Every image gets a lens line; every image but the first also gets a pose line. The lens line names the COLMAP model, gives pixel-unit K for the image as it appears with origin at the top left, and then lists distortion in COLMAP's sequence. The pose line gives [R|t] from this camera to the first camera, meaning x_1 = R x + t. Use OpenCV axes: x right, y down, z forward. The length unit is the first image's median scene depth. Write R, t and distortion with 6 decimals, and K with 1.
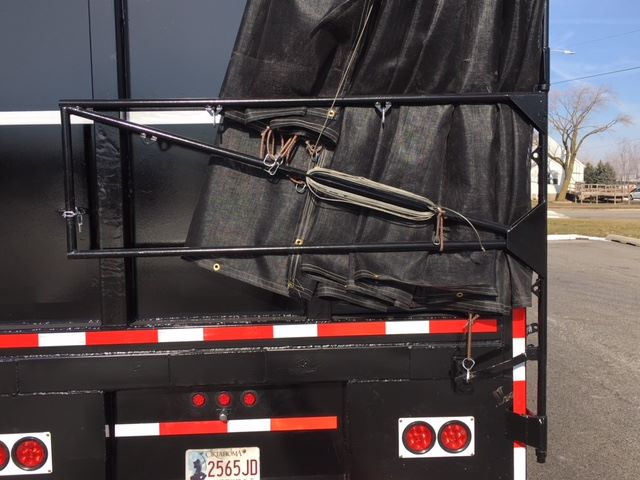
lens RADIAL K [[651.7, 0, 320.0], [0, 651.7, 240.0], [0, 0, 1]] dist [0.026432, -0.013156]
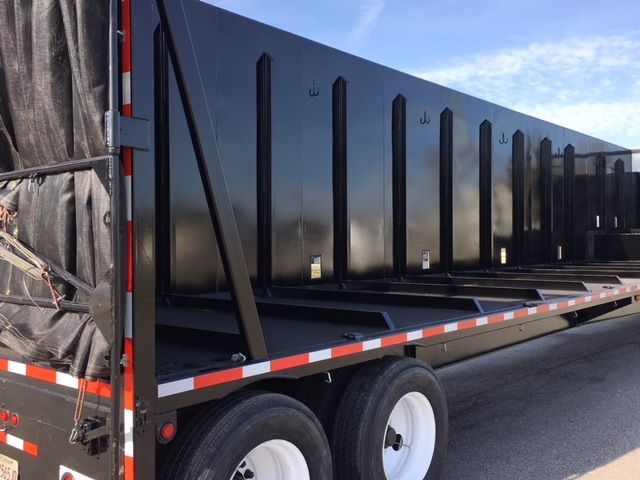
lens RADIAL K [[649.1, 0, 320.0], [0, 649.1, 240.0], [0, 0, 1]] dist [0.076080, -0.086088]
pose [[0.720855, 0.011590, -0.692989, 1.168227], [-0.053741, 0.997785, -0.039214, -0.074163], [0.691000, 0.065510, 0.719880, 0.495526]]
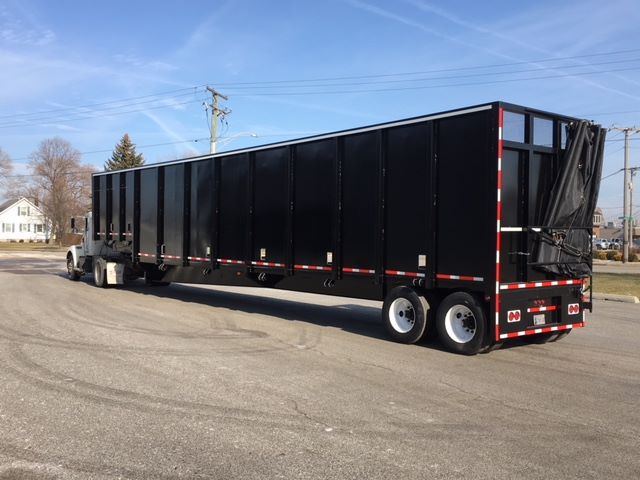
lens RADIAL K [[651.7, 0, 320.0], [0, 651.7, 240.0], [0, 0, 1]] dist [0.026432, -0.013156]
pose [[0.814391, 0.015992, 0.580096, -3.529302], [0.021780, 0.998074, -0.058090, 0.073650], [-0.579908, 0.059943, 0.812474, -1.451321]]
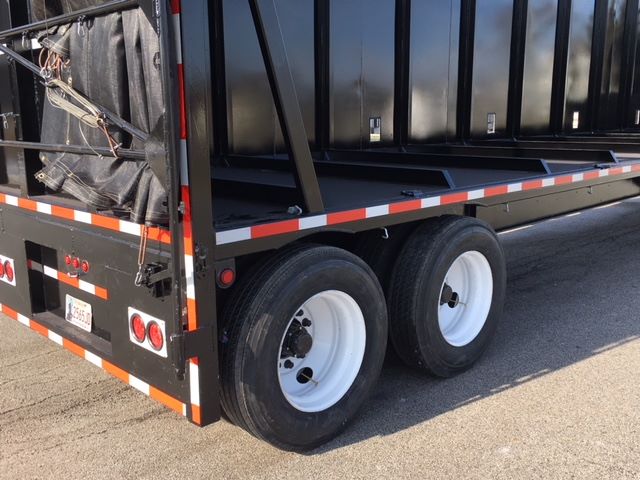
lens RADIAL K [[649.1, 0, 320.0], [0, 649.1, 240.0], [0, 0, 1]] dist [0.076080, -0.086088]
pose [[0.654911, 0.156809, -0.739259, 1.151990], [-0.055076, 0.985538, 0.160256, -0.038614], [0.753697, -0.064238, 0.654075, 0.520051]]
